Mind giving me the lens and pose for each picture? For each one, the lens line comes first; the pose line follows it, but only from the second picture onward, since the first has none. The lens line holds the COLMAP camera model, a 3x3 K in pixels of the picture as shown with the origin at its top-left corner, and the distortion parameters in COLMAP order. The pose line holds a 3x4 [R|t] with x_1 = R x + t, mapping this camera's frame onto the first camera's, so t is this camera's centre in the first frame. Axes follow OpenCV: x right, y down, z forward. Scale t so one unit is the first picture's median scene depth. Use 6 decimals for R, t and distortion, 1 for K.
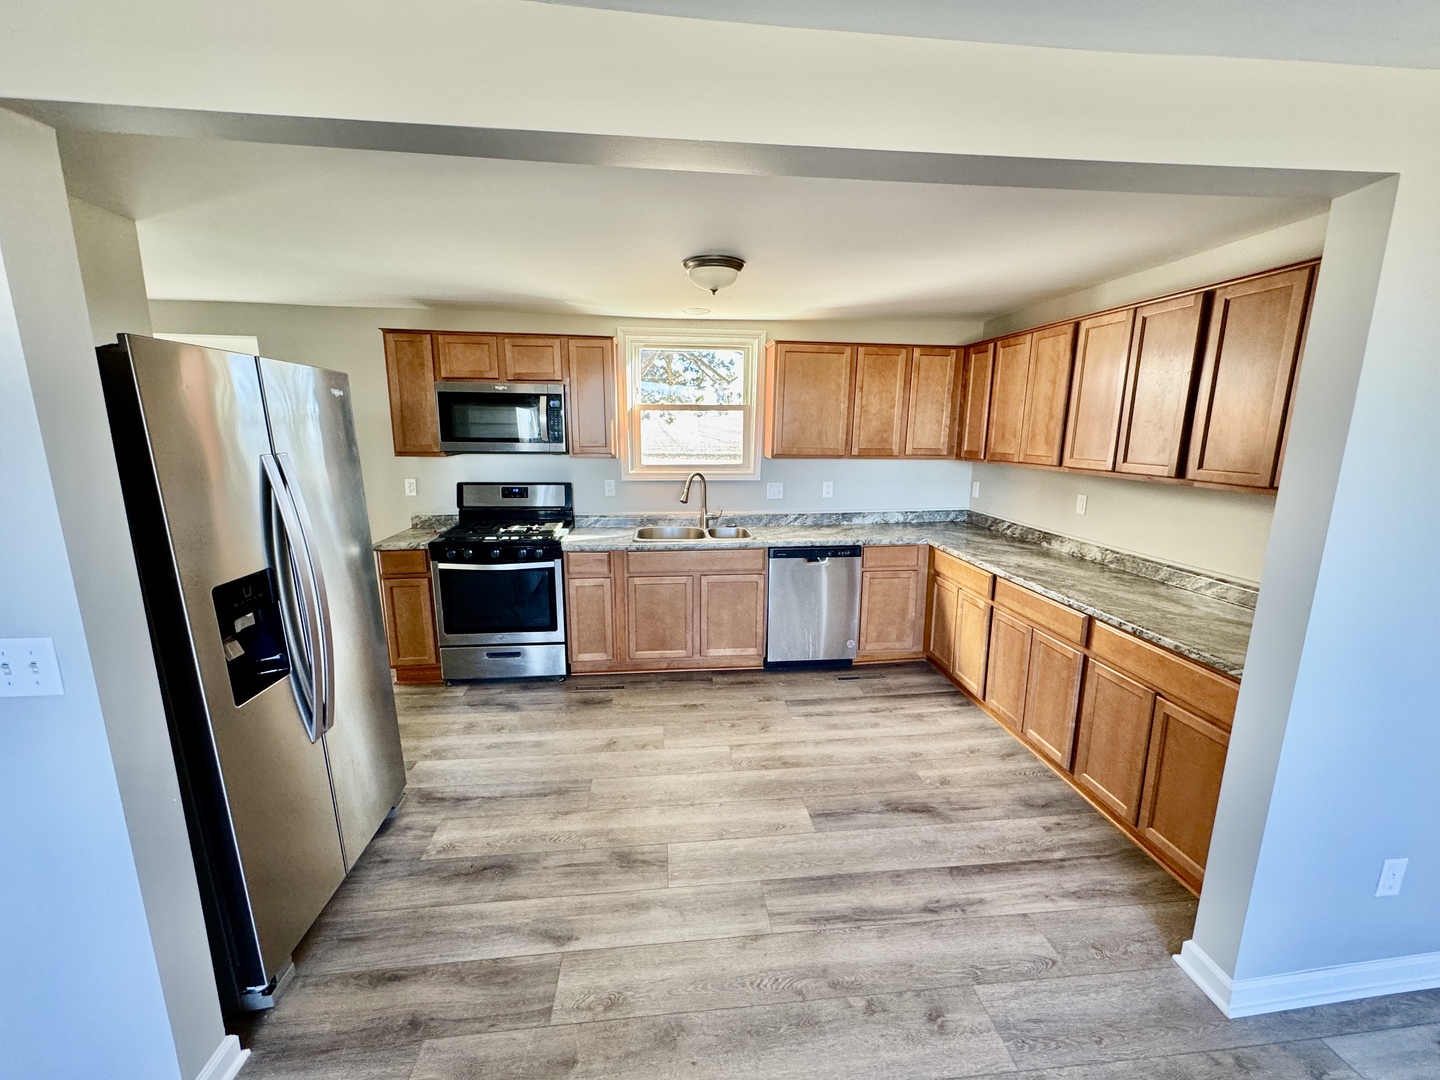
lens RADIAL K [[575.7, 0, 720.1], [0, 575.7, 538.9], [0, 0, 1]] dist [-0.001810, 0.000320]
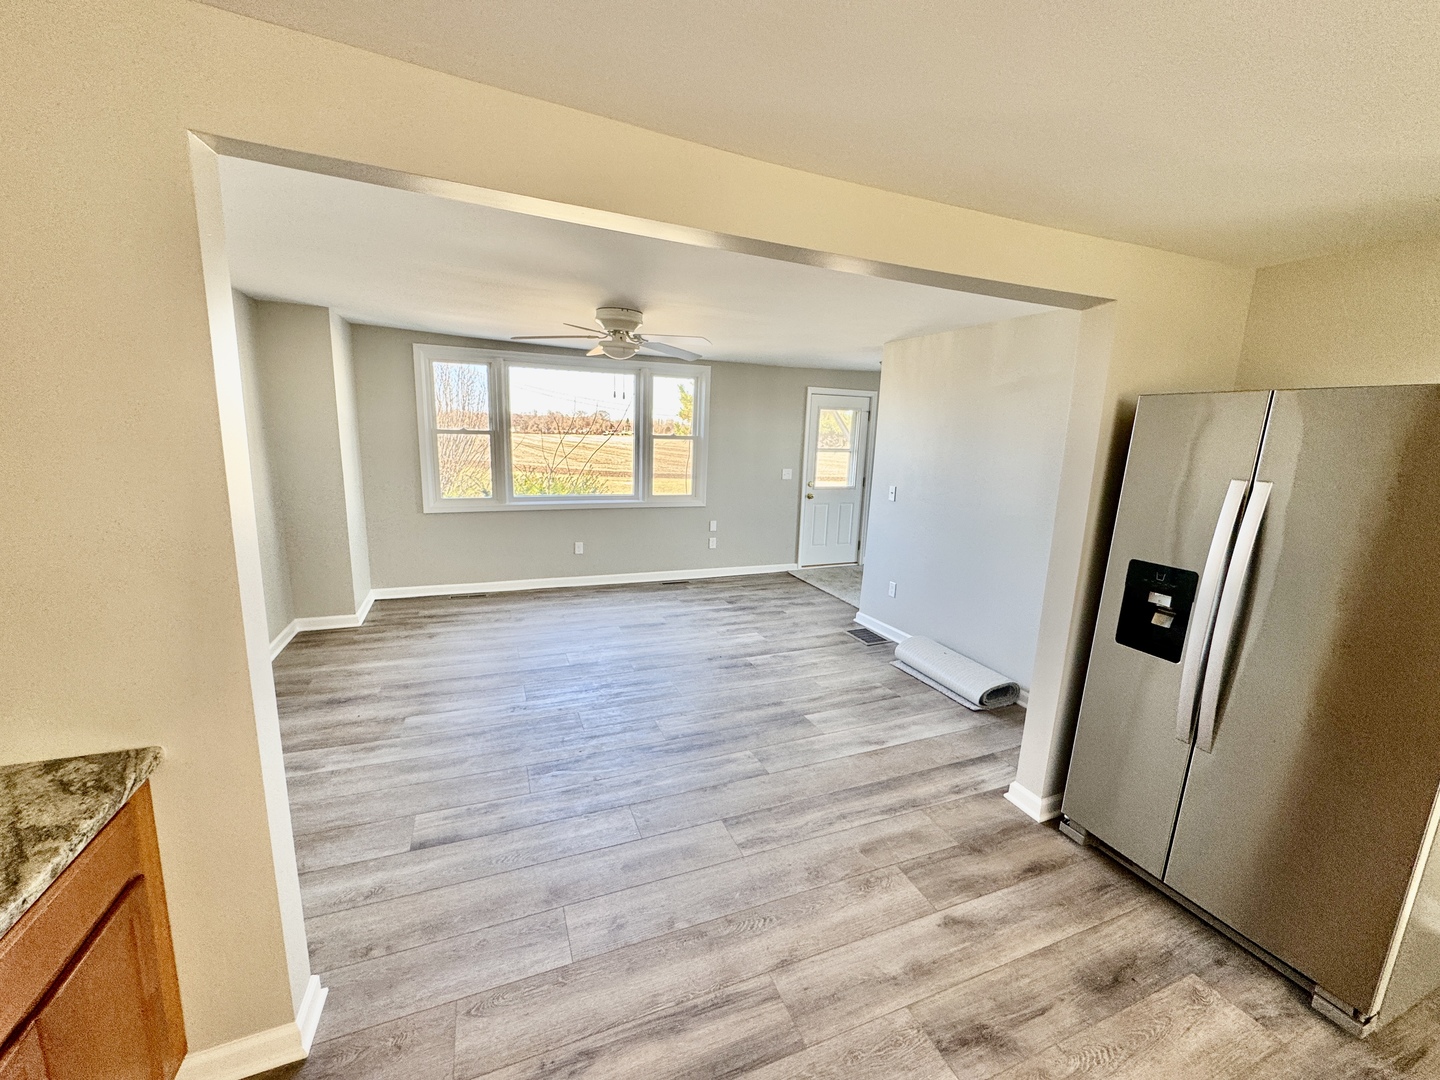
lens RADIAL K [[575.7, 0, 724.3], [0, 575.7, 540.4], [0, 0, 1]] dist [-0.001810, 0.000320]
pose [[-0.957317, 0.014338, -0.288684, 0.218643], [-0.095155, 0.927461, 0.361610, -0.157211], [0.272928, 0.373645, -0.886510, 0.803416]]
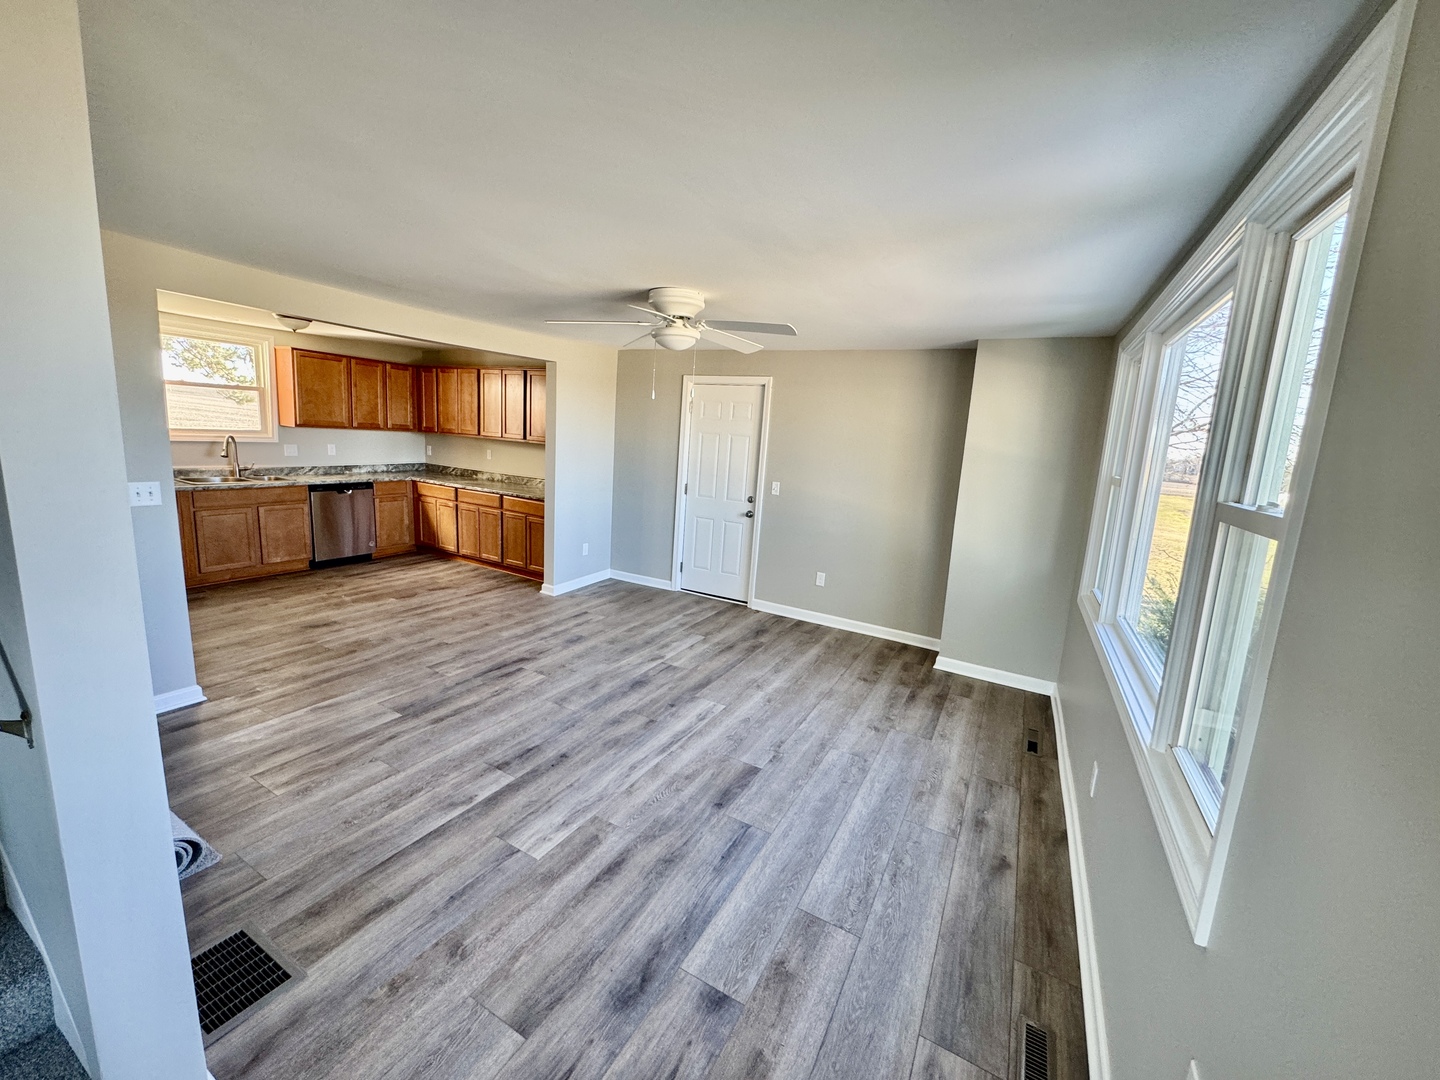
lens RADIAL K [[575.7, 0, 719.2], [0, 575.7, 535.6], [0, 0, 1]] dist [-0.001810, 0.000320]
pose [[0.565292, -0.115082, 0.816824, -0.583407], [0.094252, 0.992746, 0.074640, 0.141287], [-0.819488, 0.034794, 0.572038, -0.790822]]
